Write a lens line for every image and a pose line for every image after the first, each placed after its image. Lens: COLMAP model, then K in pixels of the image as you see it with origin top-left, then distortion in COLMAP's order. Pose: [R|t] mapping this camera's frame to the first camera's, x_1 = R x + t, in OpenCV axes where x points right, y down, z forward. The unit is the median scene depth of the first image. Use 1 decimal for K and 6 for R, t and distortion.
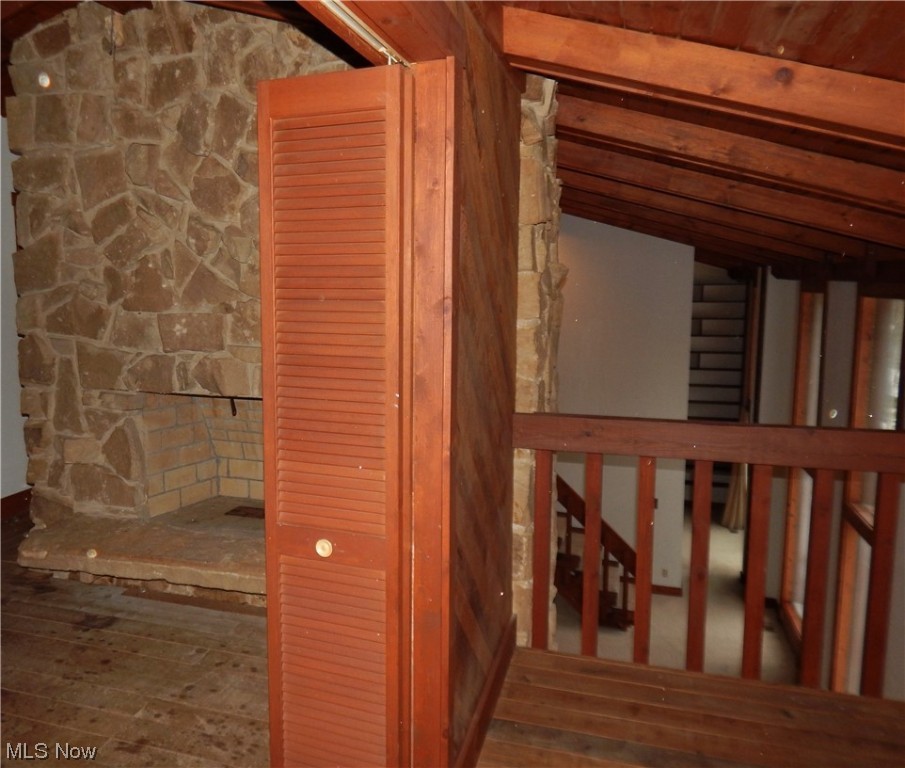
lens RADIAL K [[746.3, 0, 452.4], [0, 746.3, 382.1], [0, 0, 1]] dist [-0.008131, -0.000984]
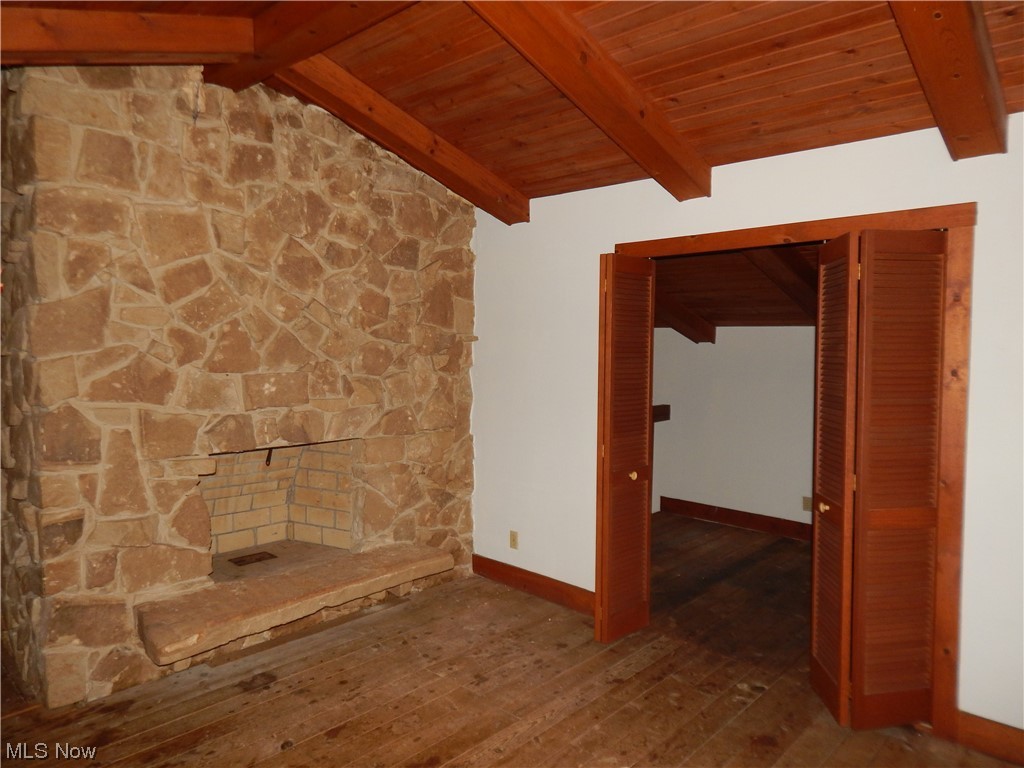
lens RADIAL K [[679.9, 0, 512.4], [0, 679.9, 384.6], [0, 0, 1]] dist [-0.009039, 0.000853]
pose [[0.416008, -0.043345, 0.908327, -1.112718], [0.107224, 0.994233, -0.001663, -0.035661], [-0.903017, 0.098086, 0.418257, 0.262224]]
